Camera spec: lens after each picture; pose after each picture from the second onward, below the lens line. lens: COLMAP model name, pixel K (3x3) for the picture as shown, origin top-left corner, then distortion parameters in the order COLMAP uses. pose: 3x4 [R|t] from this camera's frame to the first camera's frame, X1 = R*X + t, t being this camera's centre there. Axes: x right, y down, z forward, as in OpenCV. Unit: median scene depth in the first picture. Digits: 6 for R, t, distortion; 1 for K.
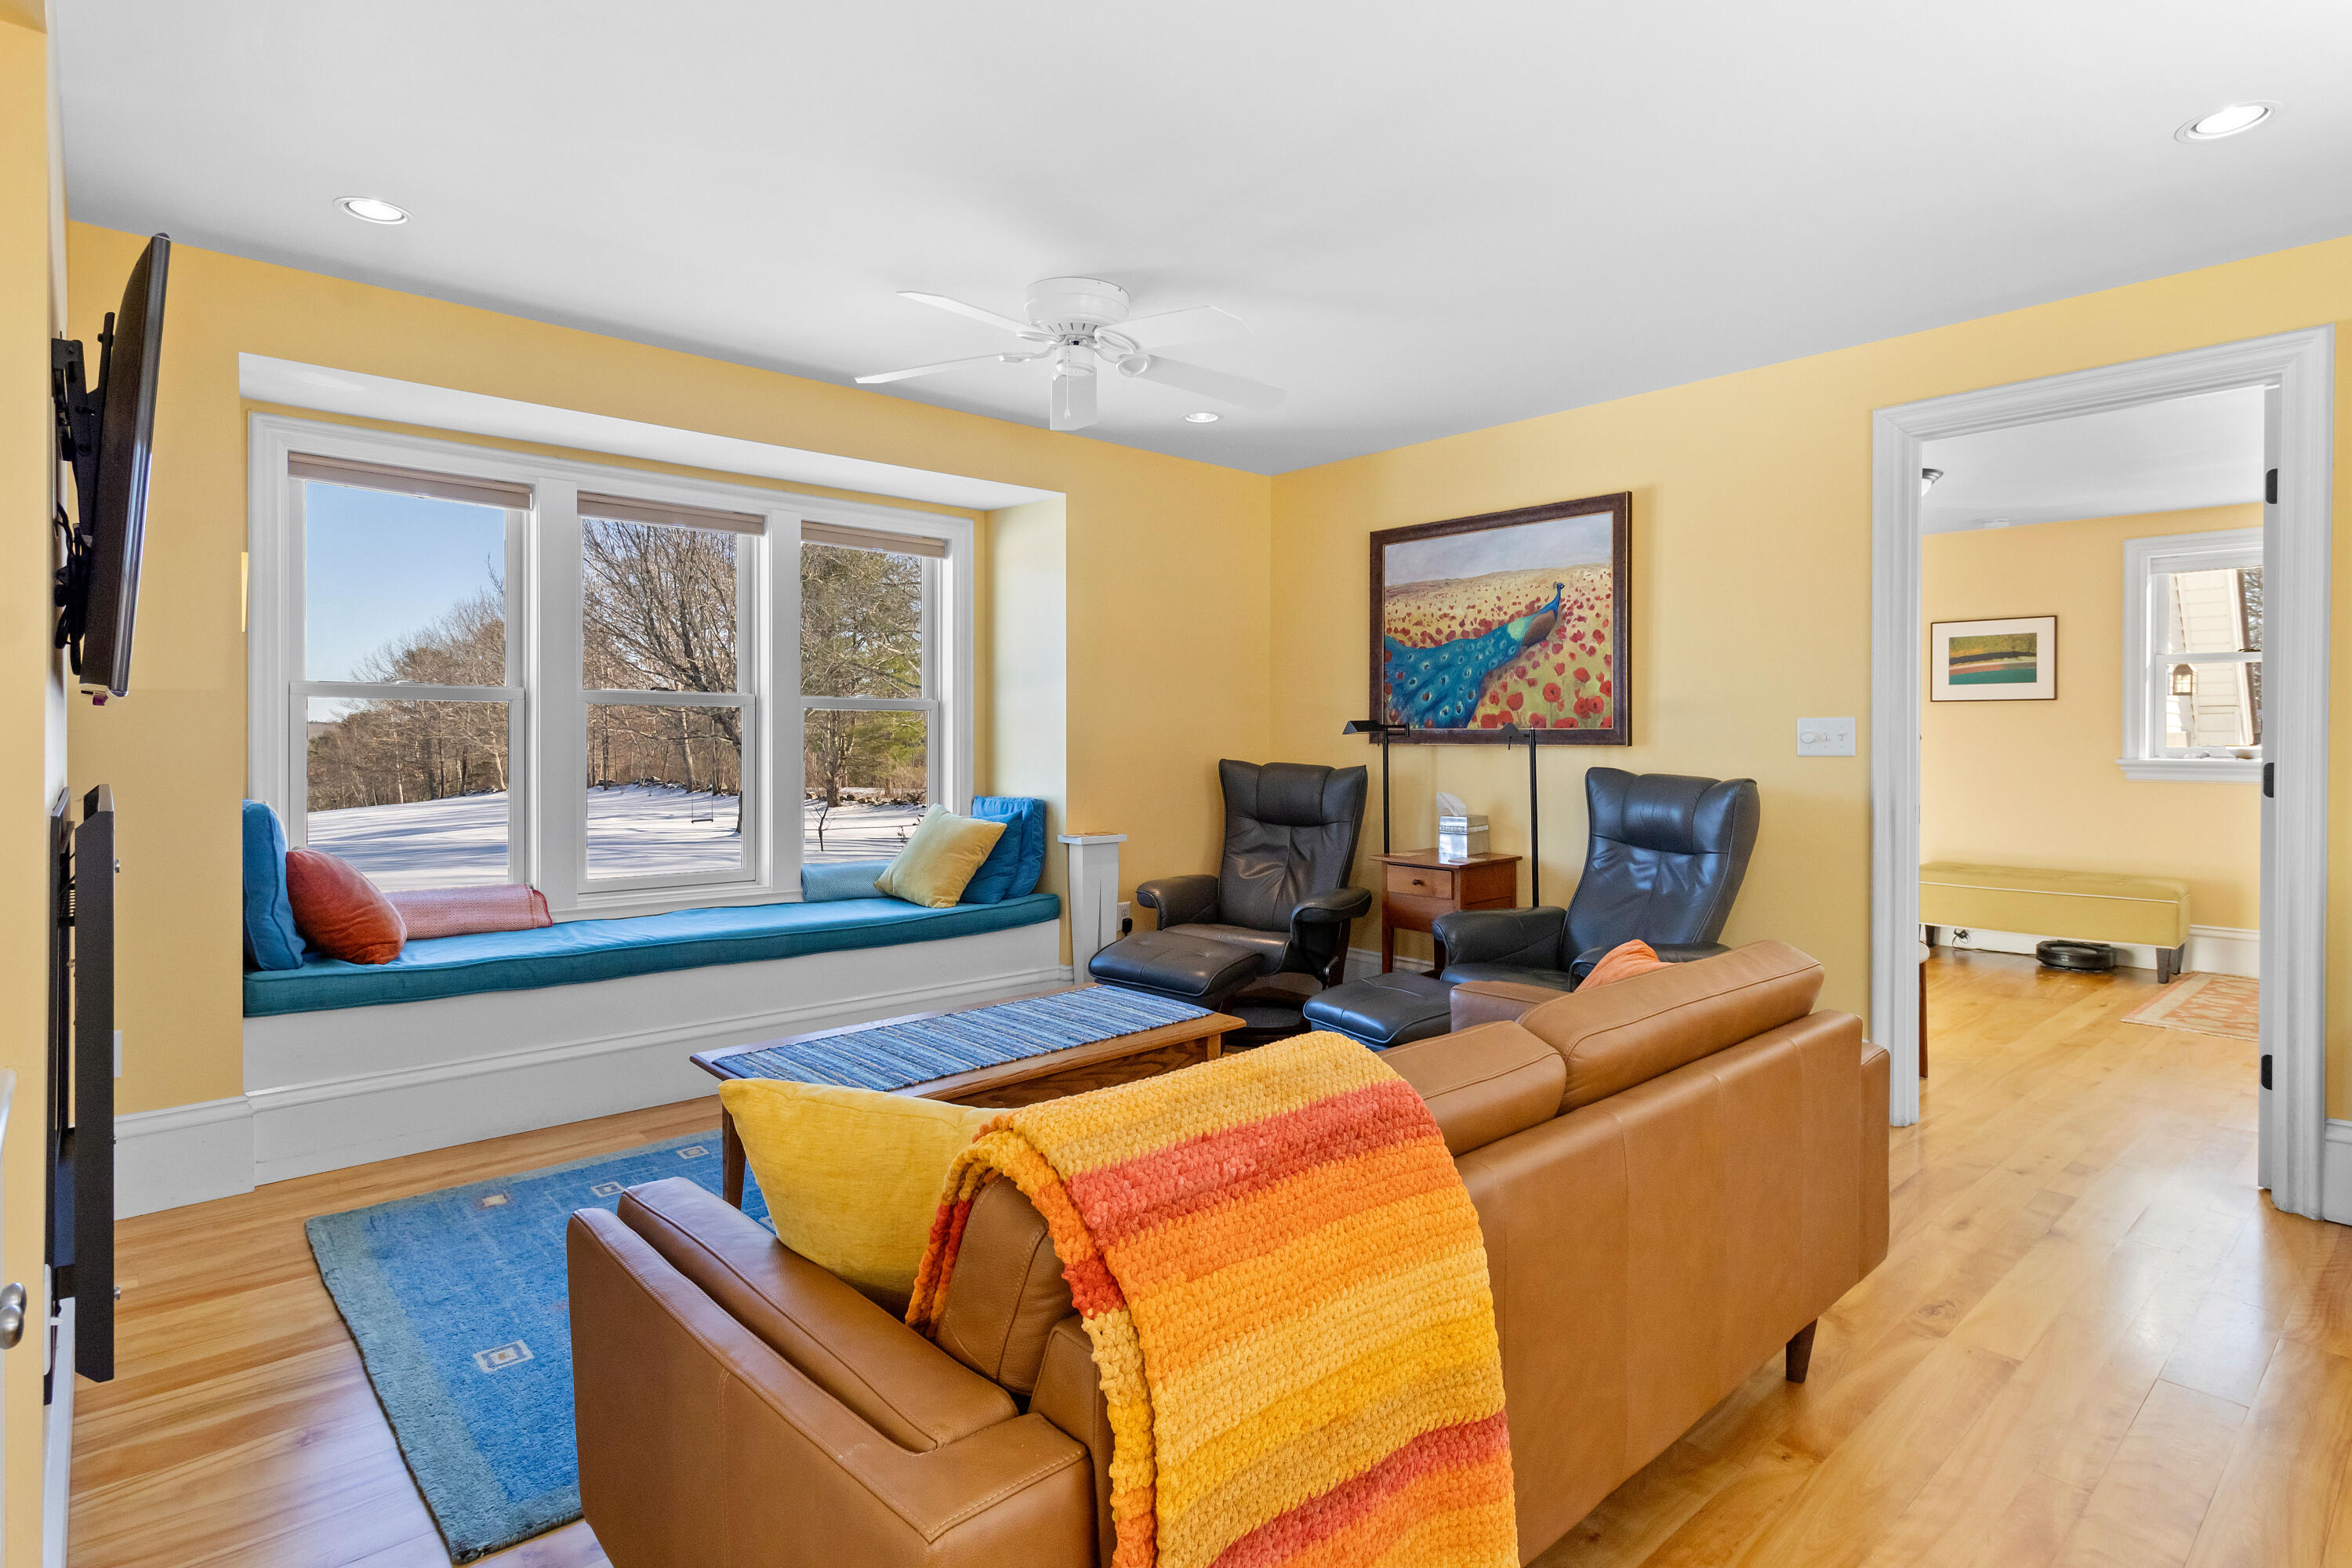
lens RADIAL K [[1198.2, 0, 1182.7], [0, 1198.2, 746.6], [0, 0, 1]] dist [0.002441, 0.000759]
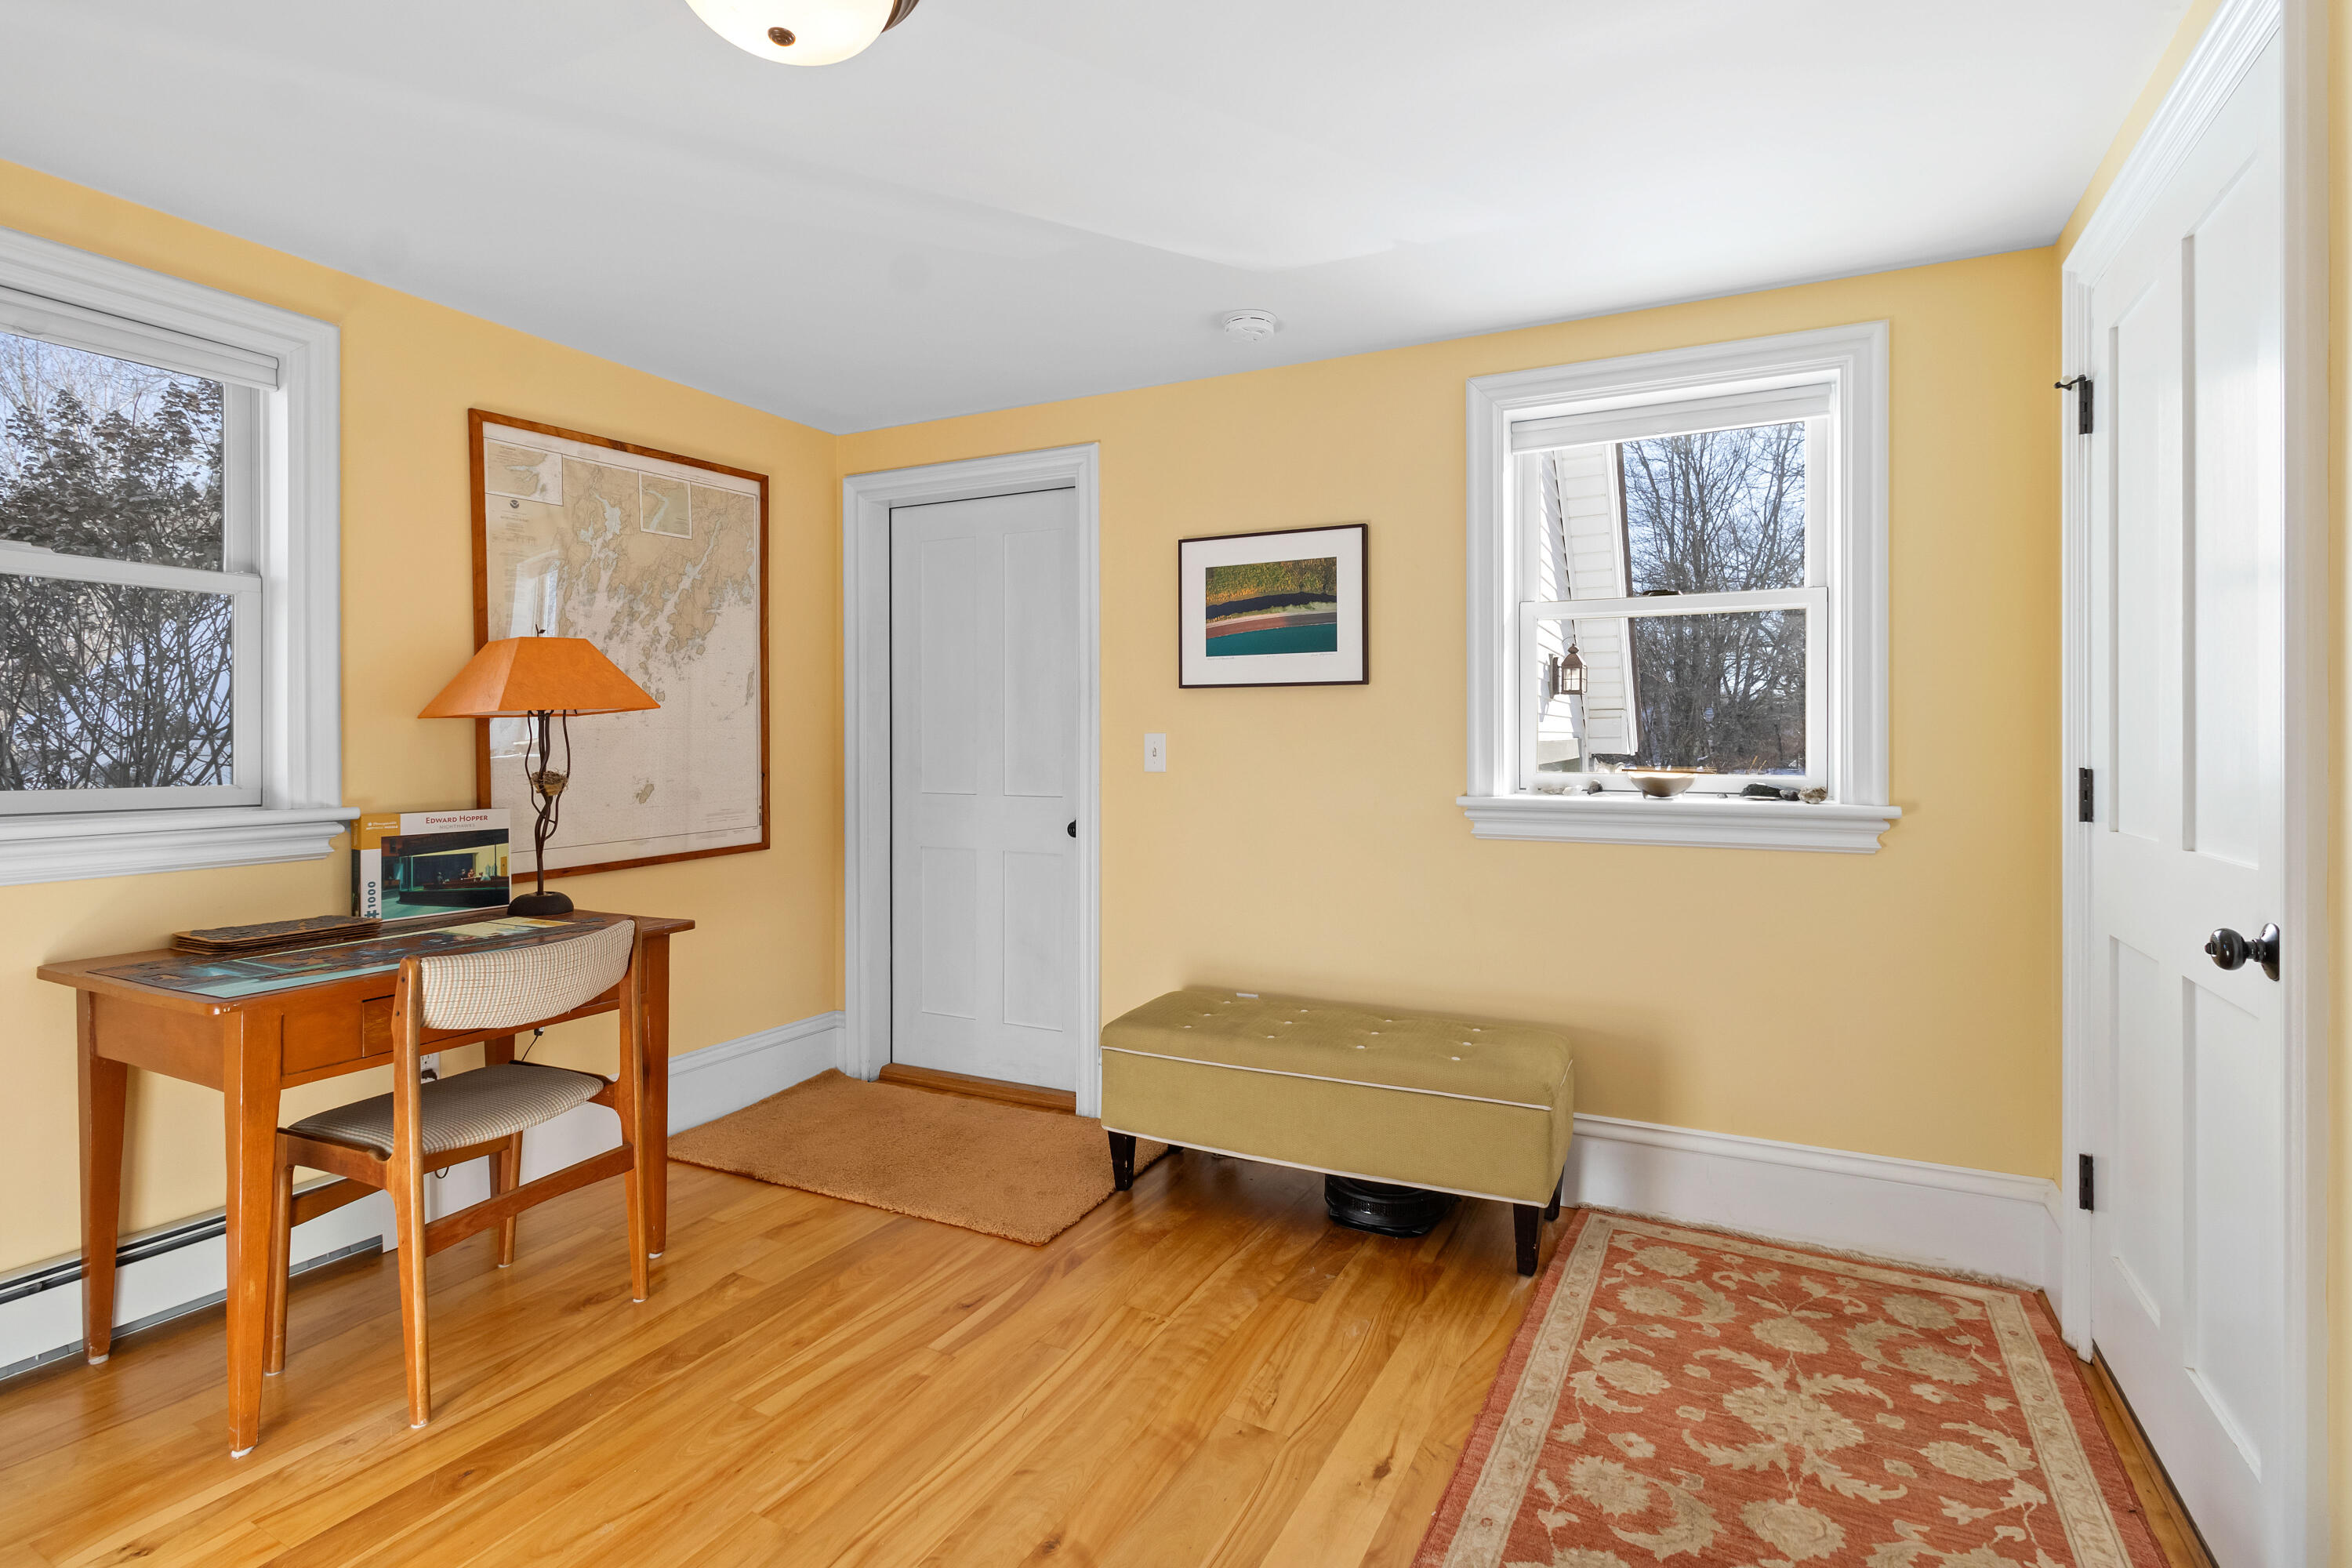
lens RADIAL K [[1099.6, 0, 1192.3], [0, 1099.6, 750.1], [0, 0, 1]] dist [-0.000308, 0.000404]
pose [[0.938464, -0.005539, 0.345332, 0.481333], [0.005245, 0.999985, 0.001787, -0.010931], [-0.345336, 0.000134, 0.938479, 0.562887]]
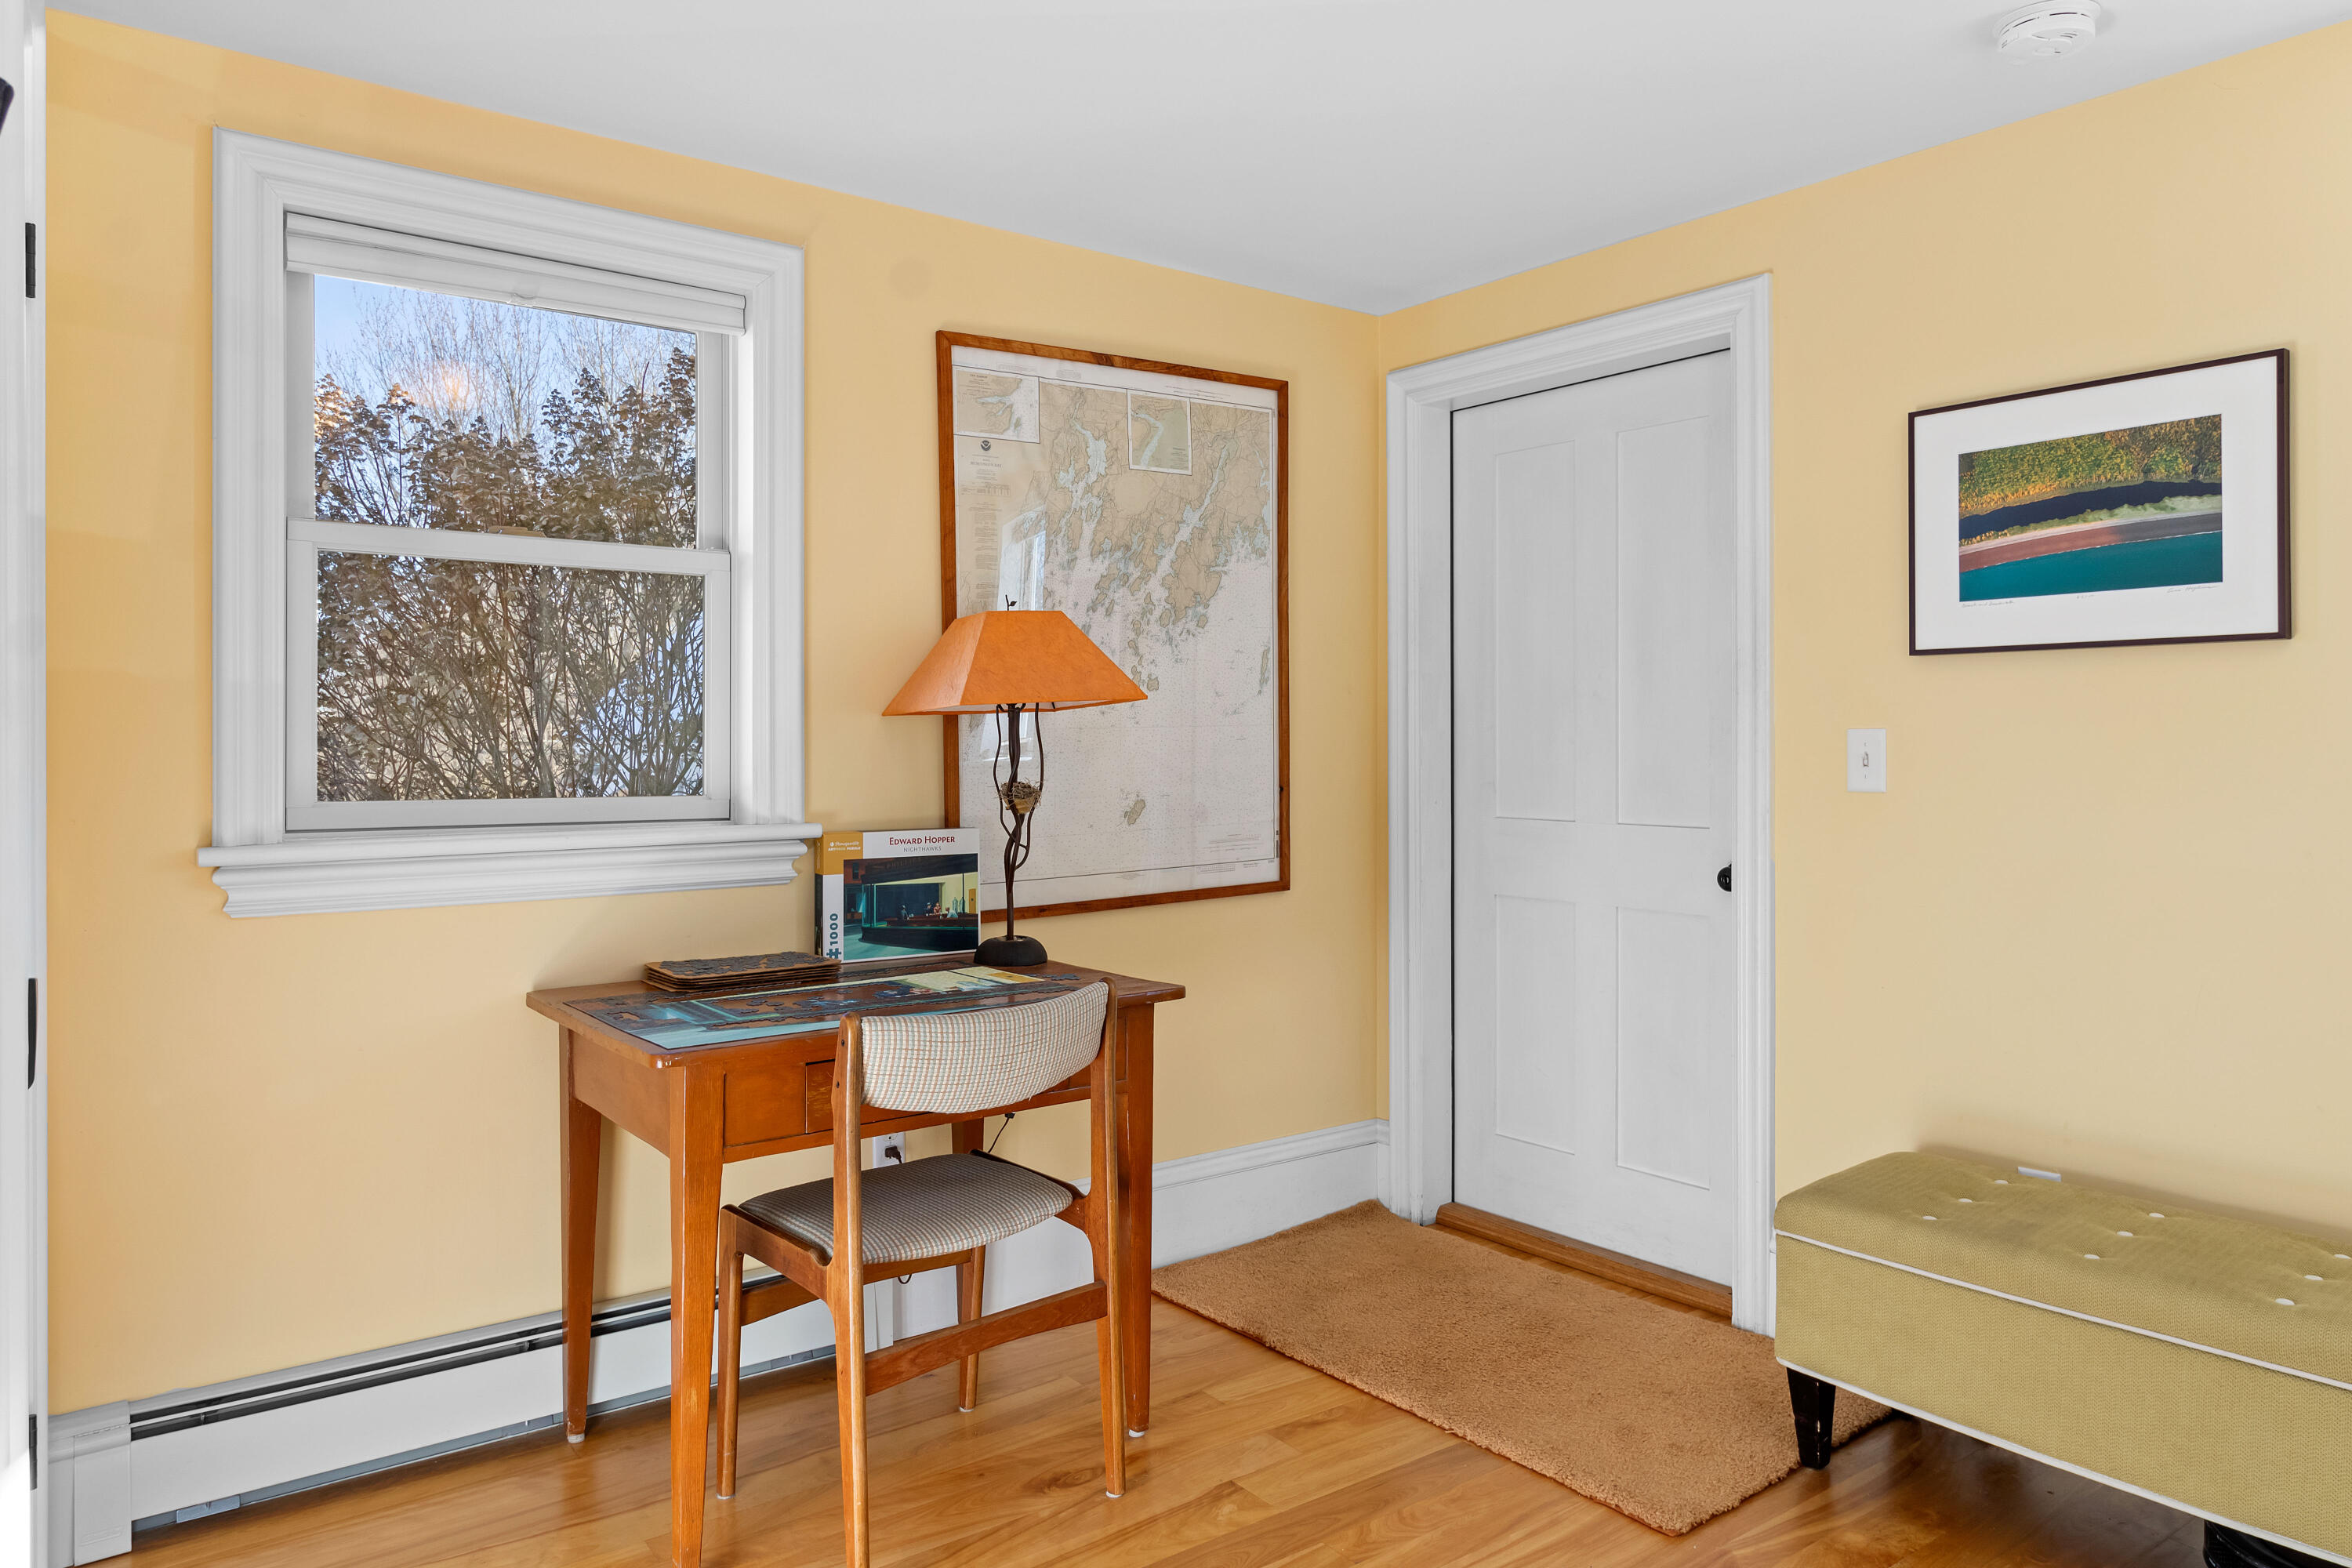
lens RADIAL K [[1518.2, 0, 1189.5], [0, 1518.2, 745.6], [0, 0, 1]] dist [0.005514, 0.000622]
pose [[0.995542, -0.004518, -0.094210, 0.489125], [0.003920, 0.999971, -0.006535, -0.011108], [0.094236, 0.006136, 0.995531, 0.595912]]
